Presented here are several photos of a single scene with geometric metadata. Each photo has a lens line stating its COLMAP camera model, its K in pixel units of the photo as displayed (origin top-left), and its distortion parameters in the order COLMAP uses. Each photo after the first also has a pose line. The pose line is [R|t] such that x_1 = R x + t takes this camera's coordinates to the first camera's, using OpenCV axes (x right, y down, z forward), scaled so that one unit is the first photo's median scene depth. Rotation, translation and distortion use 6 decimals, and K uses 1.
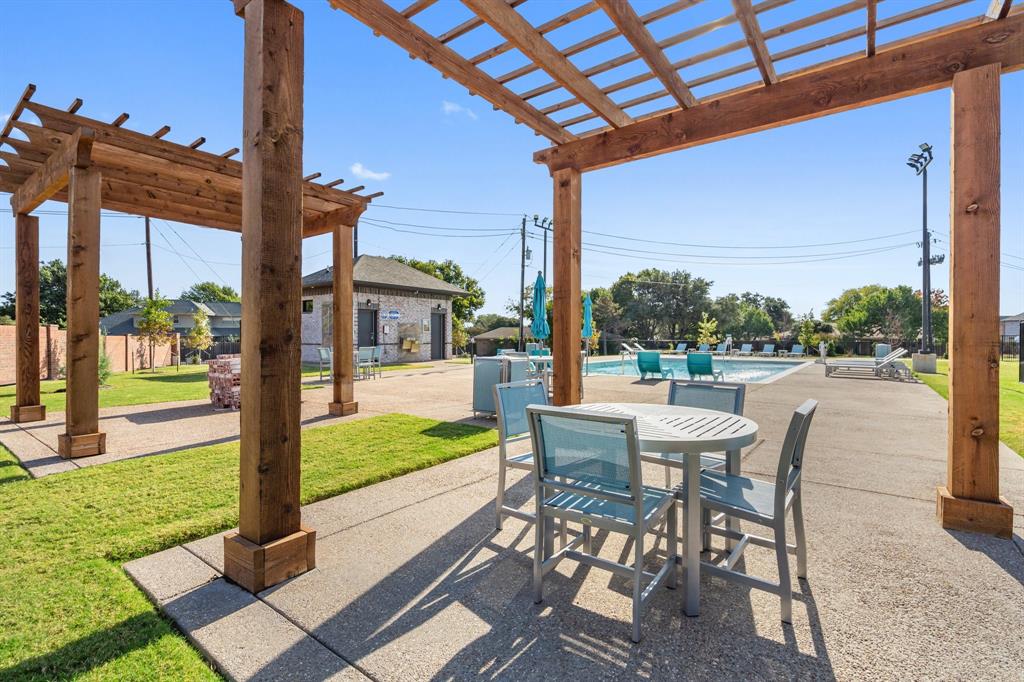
lens RADIAL K [[473.7, 0, 517.1], [0, 473.7, 339.5], [0, 0, 1]] dist [-0.006044, -0.000563]
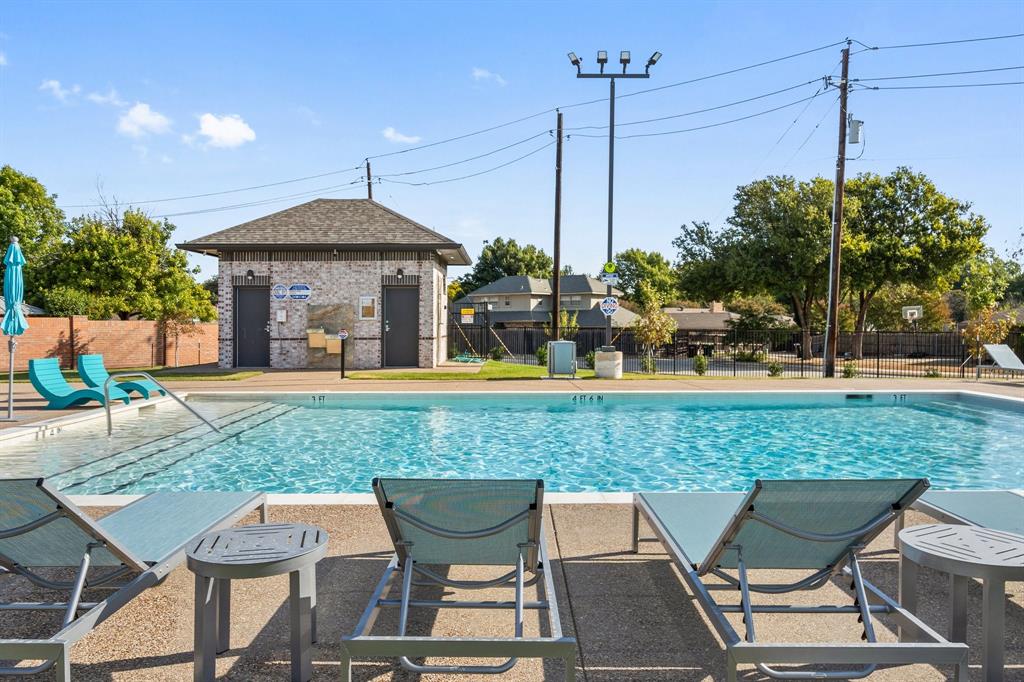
lens RADIAL K [[730.1, 0, 505.4], [0, 730.1, 341.9], [0, 0, 1]] dist [-0.001900, 0.000040]
pose [[0.601124, 0.018239, -0.798948, 0.361834], [0.000500, 0.999731, 0.023199, -0.004638], [0.799156, -0.014345, 0.600953, 0.345634]]
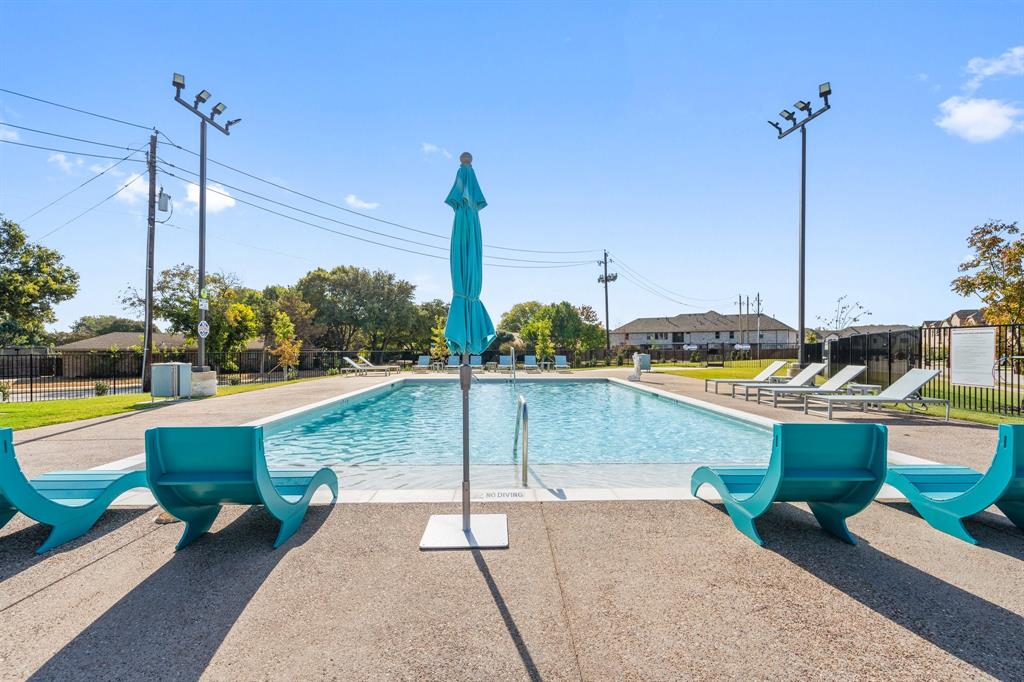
lens RADIAL K [[473.7, 0, 515.9], [0, 473.7, 347.2], [0, 0, 1]] dist [-0.006044, -0.000563]
pose [[0.792132, -0.005099, 0.610329, 0.012570], [0.007046, 0.999975, -0.000791, -0.002688], [-0.610310, 0.004927, 0.792148, 0.296067]]
